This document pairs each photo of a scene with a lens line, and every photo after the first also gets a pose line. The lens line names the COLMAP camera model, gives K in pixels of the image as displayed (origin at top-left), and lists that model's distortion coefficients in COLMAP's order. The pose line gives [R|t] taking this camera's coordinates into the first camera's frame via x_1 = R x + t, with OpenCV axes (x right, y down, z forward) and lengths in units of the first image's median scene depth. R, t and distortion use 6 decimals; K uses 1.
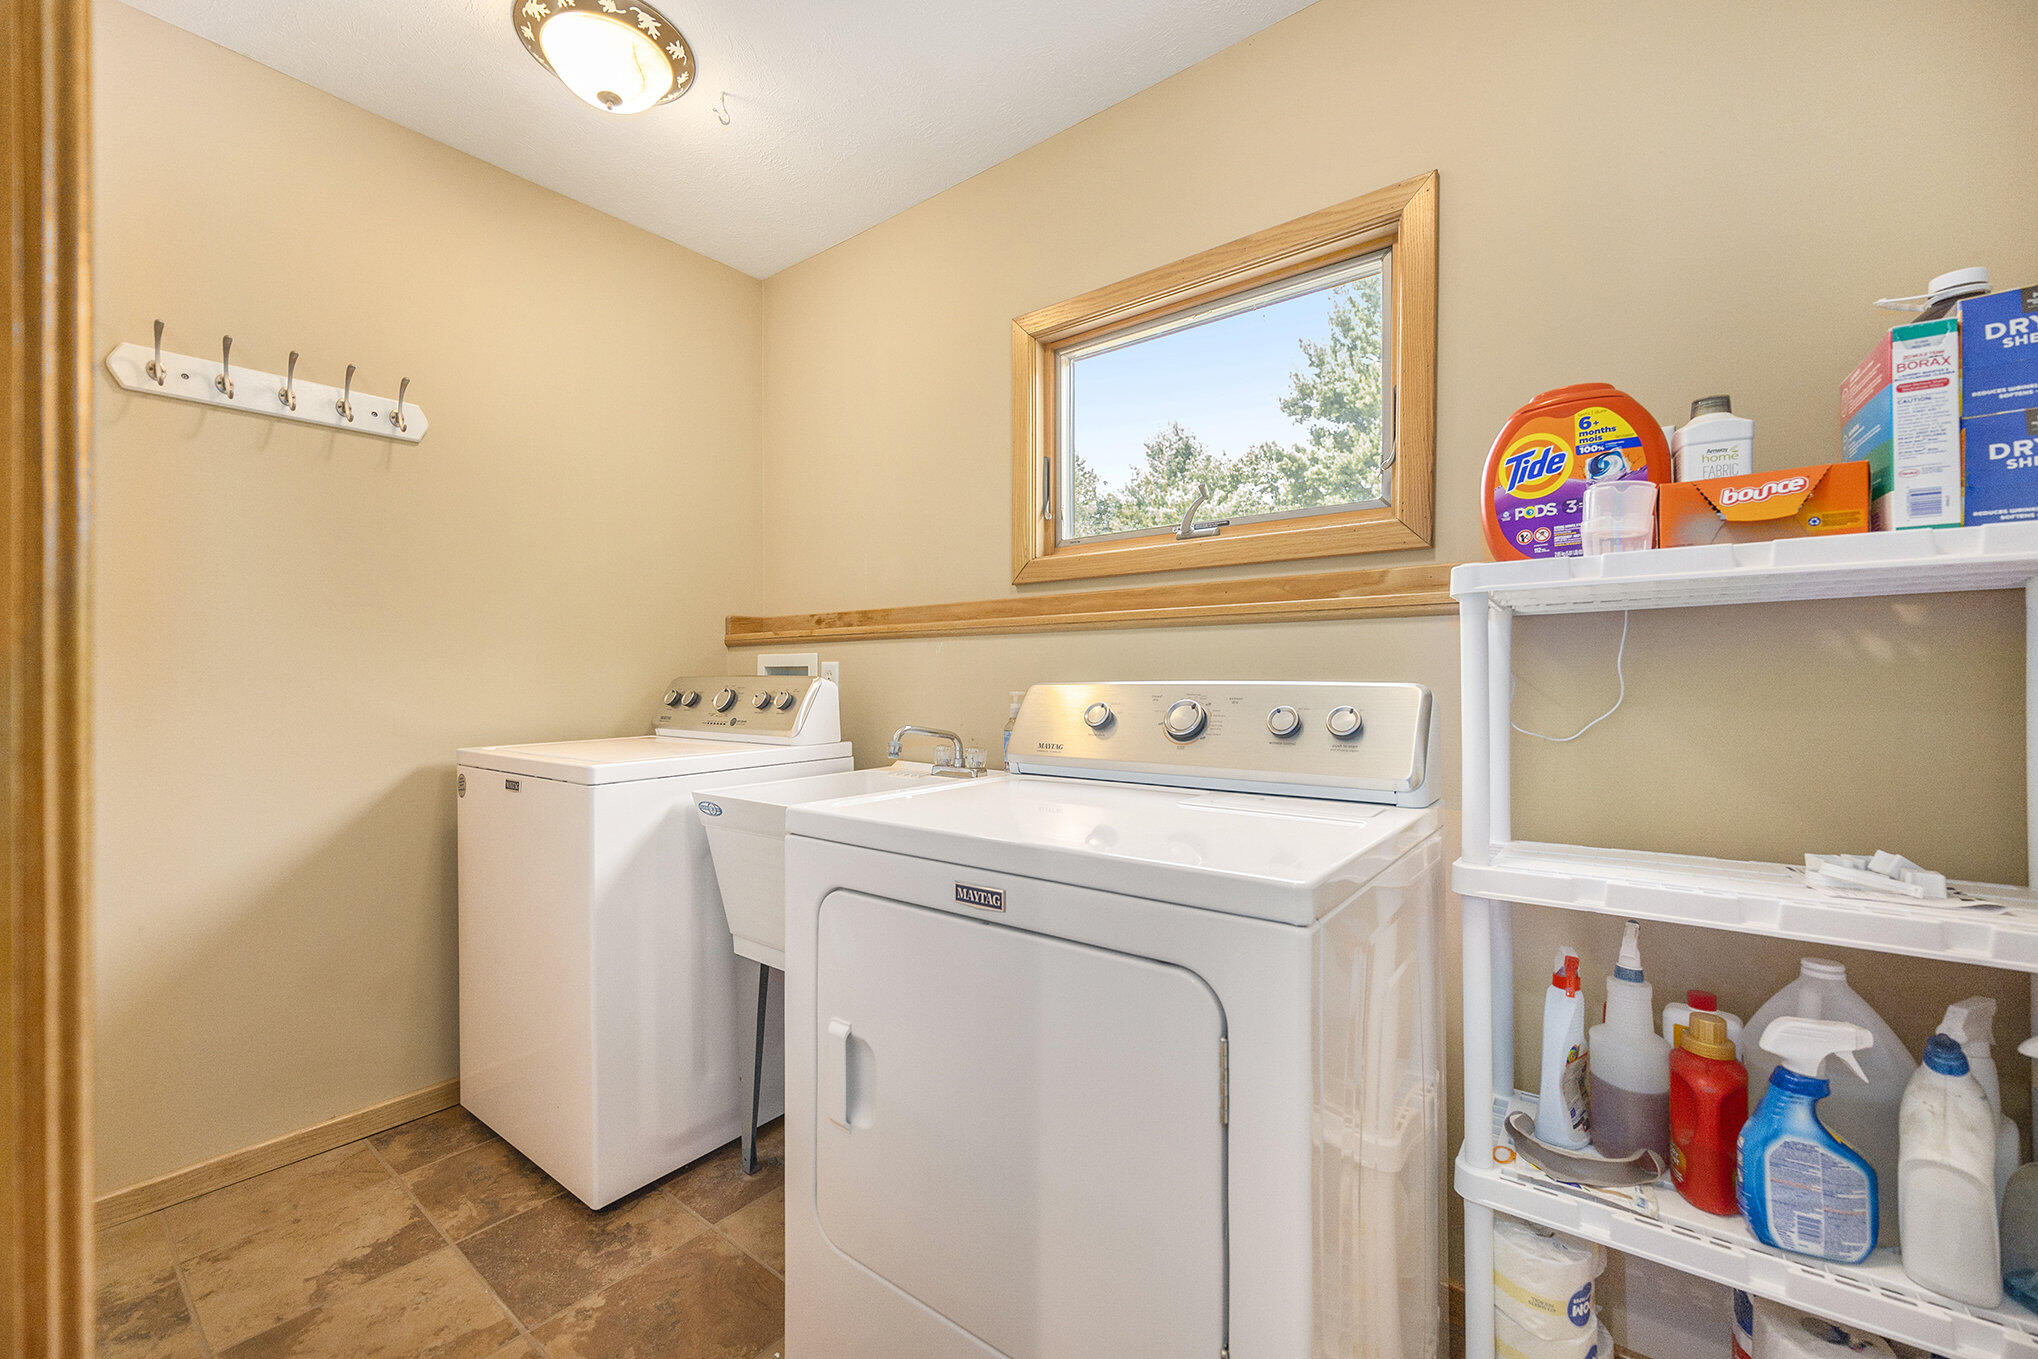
lens RADIAL K [[816.4, 0, 1021.3], [0, 816.4, 684.0], [0, 0, 1]] dist [0.000506, -0.000132]
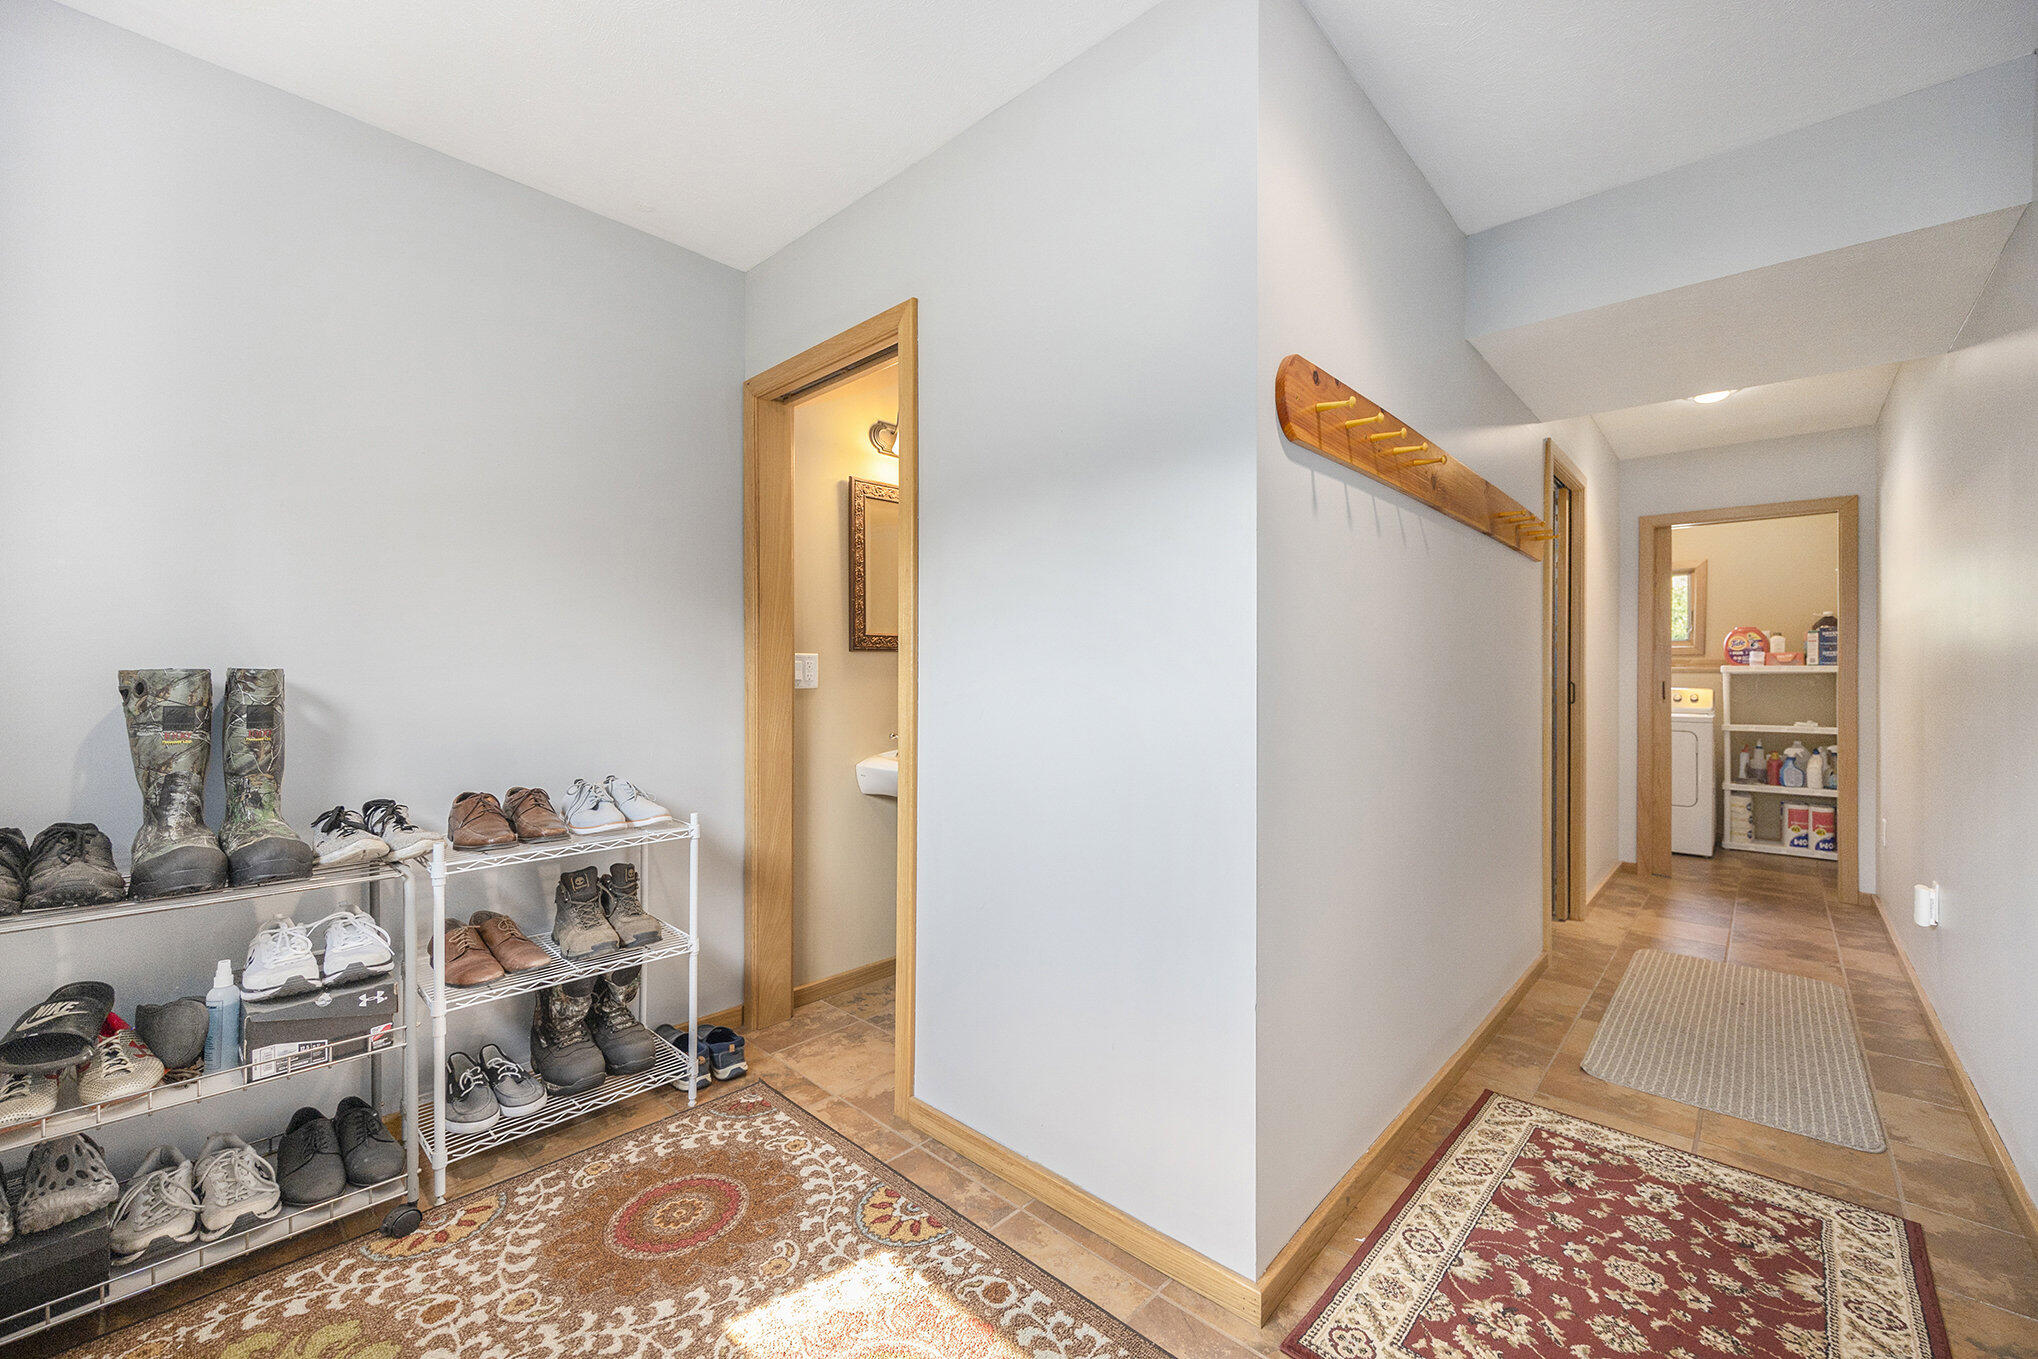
lens RADIAL K [[816.4, 0, 1007.5], [0, 816.4, 679.9], [0, 0, 1]] dist [0.000506, -0.000132]
pose [[0.994919, 0.001665, -0.100668, -3.431243], [-0.001517, 0.999998, 0.001547, -0.064825], [0.100671, -0.001387, 0.994919, -4.570757]]
